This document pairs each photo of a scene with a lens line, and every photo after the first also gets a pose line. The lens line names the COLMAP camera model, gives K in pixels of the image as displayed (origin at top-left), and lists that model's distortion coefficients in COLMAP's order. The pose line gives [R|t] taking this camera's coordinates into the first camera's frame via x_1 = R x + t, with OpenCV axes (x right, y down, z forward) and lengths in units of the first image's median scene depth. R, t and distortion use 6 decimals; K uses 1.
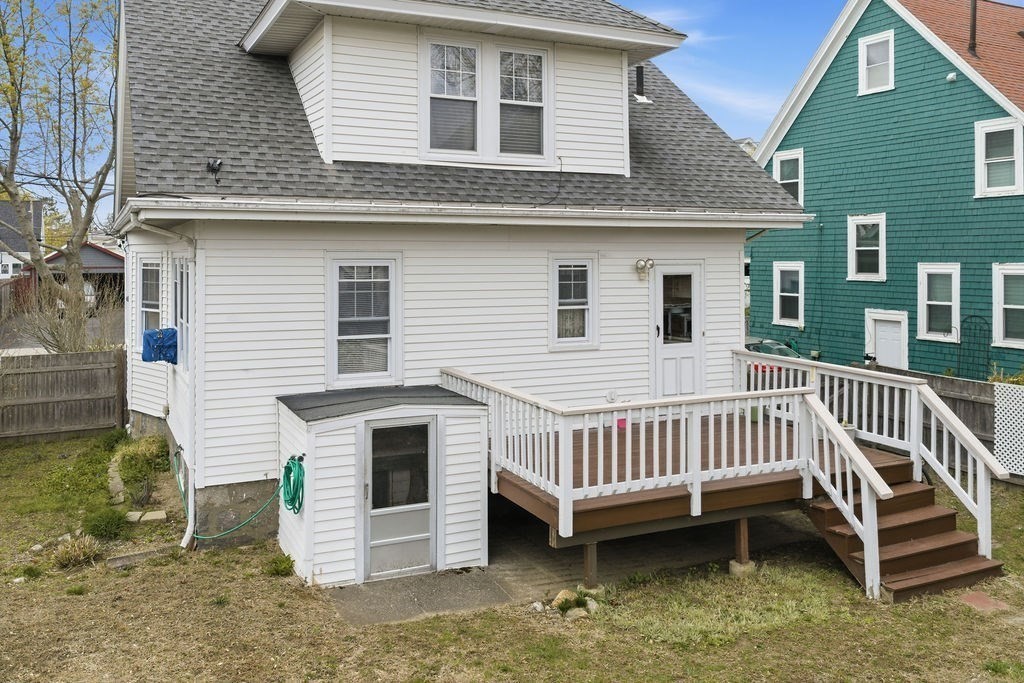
lens RADIAL K [[862.0, 0, 518.2], [0, 862.0, 257.1], [0, 0, 1]] dist [0.028336, -0.050997]
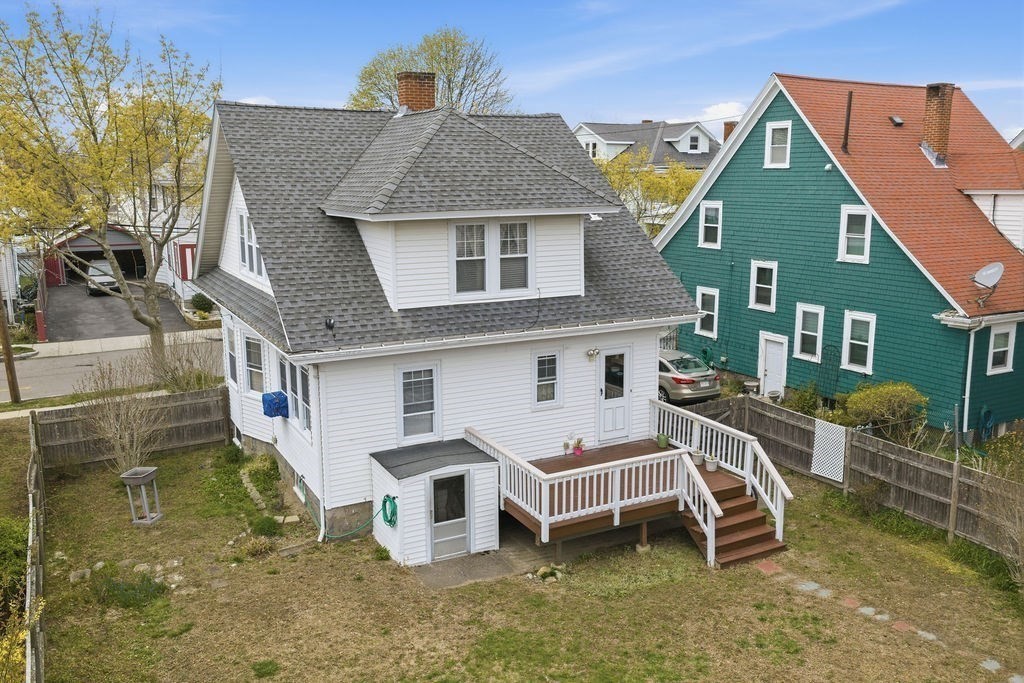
lens RADIAL K [[862.0, 0, 522.7], [0, 862.0, 336.0], [0, 0, 1]] dist [0.028336, -0.050997]
pose [[0.998610, -0.008556, 0.052015, -0.065490], [-0.001290, 0.982476, 0.186387, -0.344858], [-0.052698, -0.186195, 0.981098, -0.556596]]
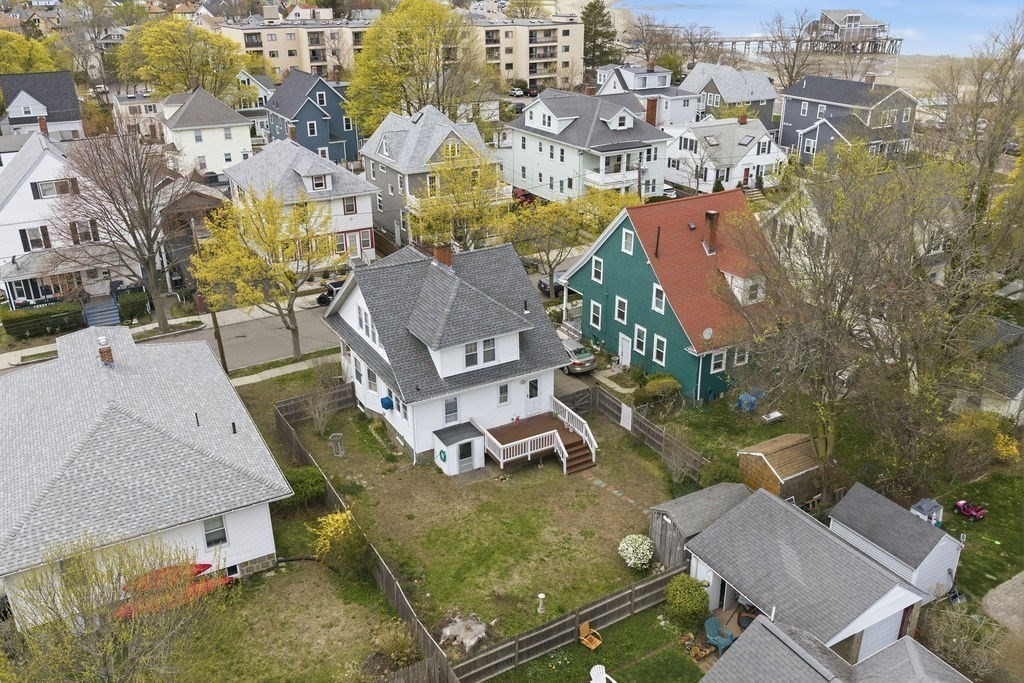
lens RADIAL K [[862.0, 0, 539.8], [0, 862.0, 364.1], [0, 0, 1]] dist [0.028336, -0.050997]
pose [[0.995468, -0.031496, 0.089730, -0.119288], [-0.010205, 0.902731, 0.430084, -1.803818], [-0.094548, -0.429051, 0.898318, -2.474132]]
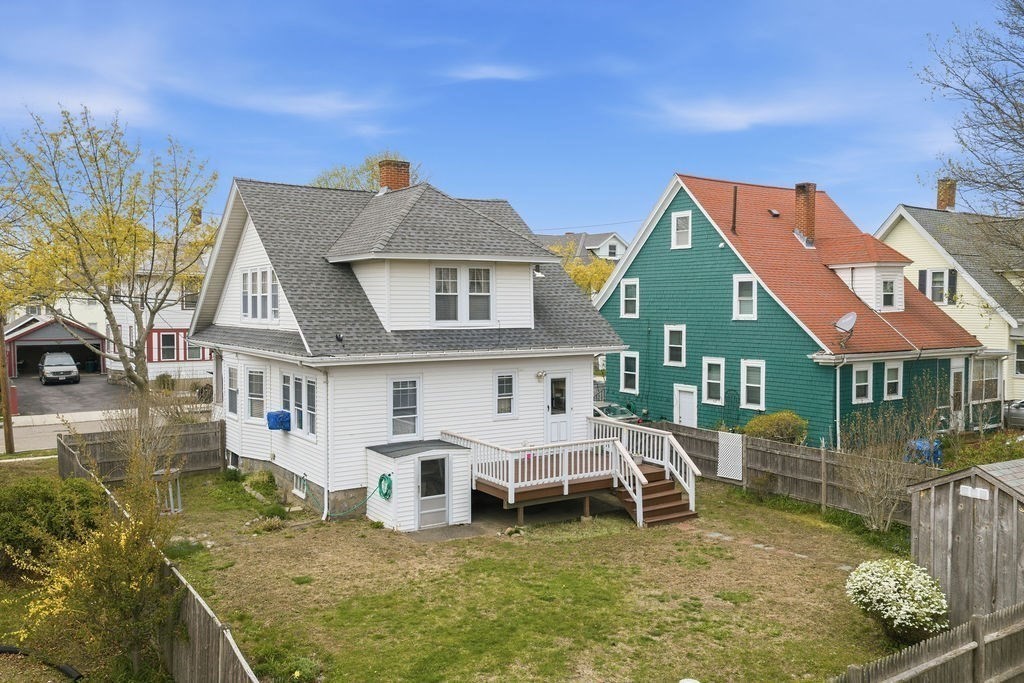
lens RADIAL K [[862.0, 0, 526.9], [0, 862.0, 332.8], [0, 0, 1]] dist [0.028336, -0.050997]
pose [[0.989085, -0.002003, 0.147334, -0.188877], [-0.003502, 0.999305, 0.037099, -0.174036], [-0.147306, -0.037210, 0.988391, -0.997012]]
